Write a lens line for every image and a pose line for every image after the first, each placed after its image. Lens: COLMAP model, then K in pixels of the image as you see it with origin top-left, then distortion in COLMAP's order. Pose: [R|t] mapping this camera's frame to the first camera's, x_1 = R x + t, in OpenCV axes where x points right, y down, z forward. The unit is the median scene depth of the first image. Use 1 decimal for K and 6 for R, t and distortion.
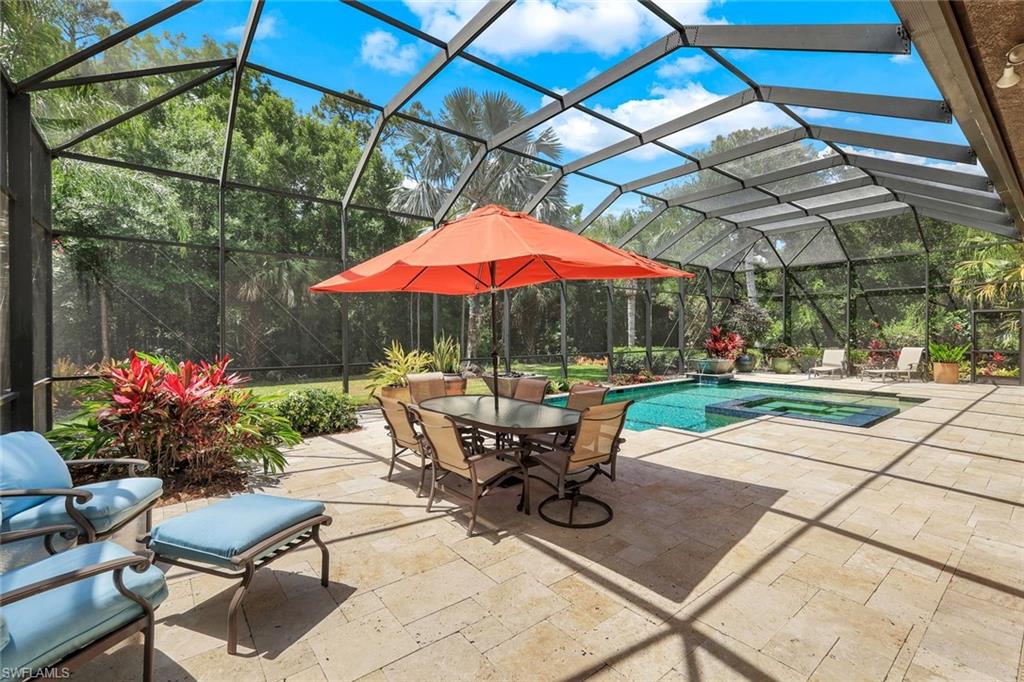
lens RADIAL K [[447.4, 0, 512.5], [0, 447.4, 339.9], [0, 0, 1]] dist [0.003206, 0.000777]
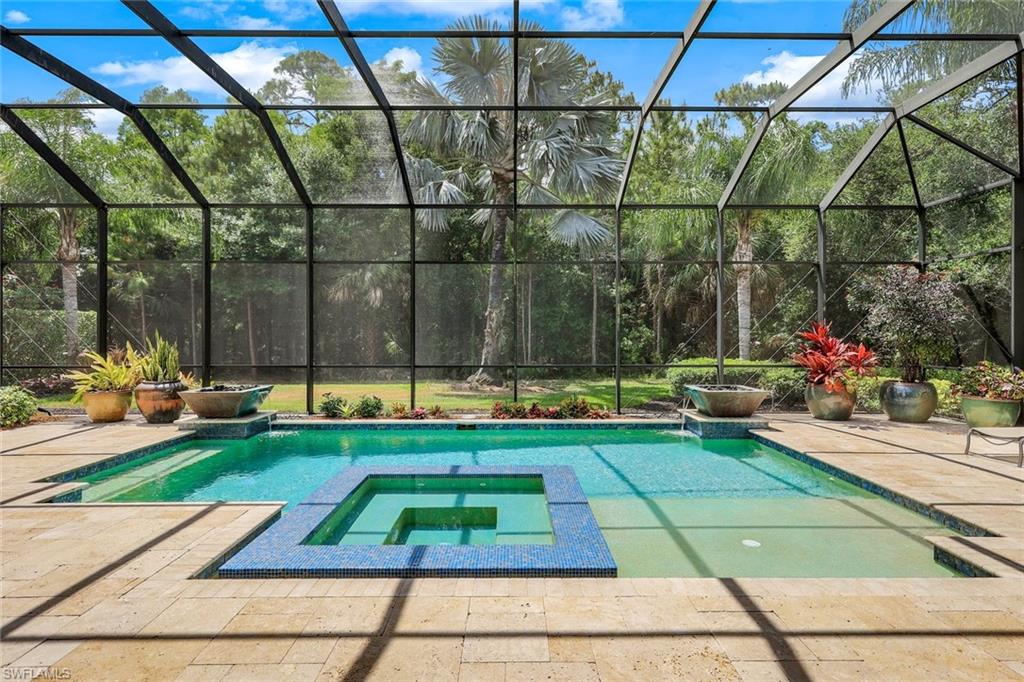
lens RADIAL K [[517.5, 0, 512.3], [0, 517.5, 334.3], [0, 0, 1]] dist [0.005866, 0.002214]
pose [[0.787108, 0.007239, -0.616772, 0.589797], [-0.014820, 0.999864, -0.007177, -0.009090], [0.616637, 0.014789, 0.787109, 0.367011]]
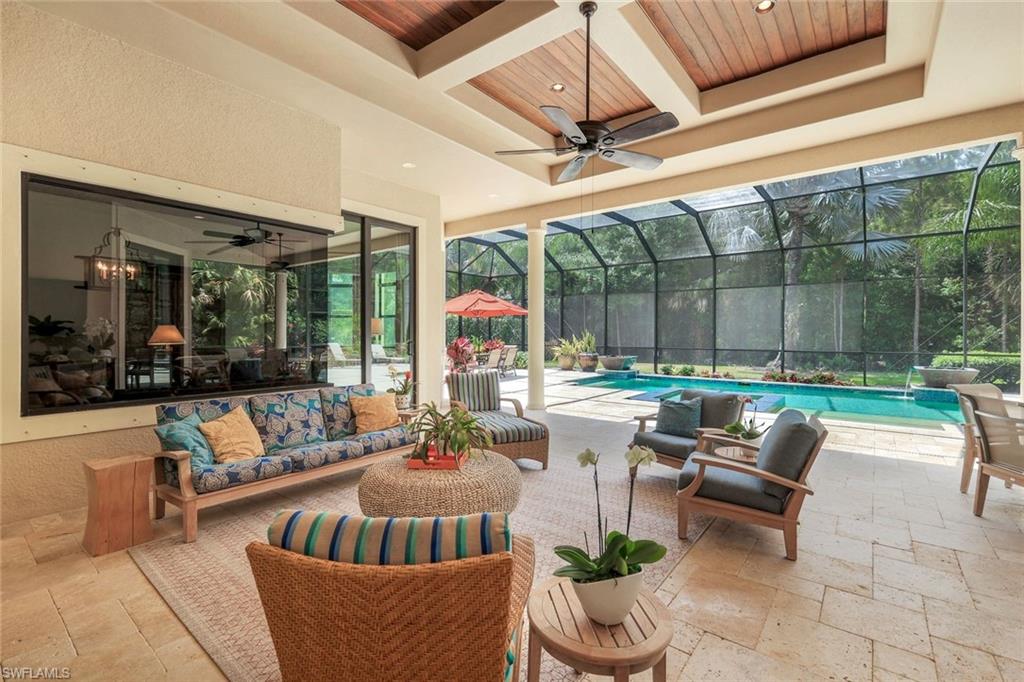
lens RADIAL K [[447.4, 0, 515.6], [0, 447.4, 334.7], [0, 0, 1]] dist [0.003206, 0.000777]
pose [[0.230194, 0.011824, -0.973073, 0.933451], [-0.019775, 0.999777, 0.007470, -0.001728], [0.972944, 0.017523, 0.230377, 0.160930]]
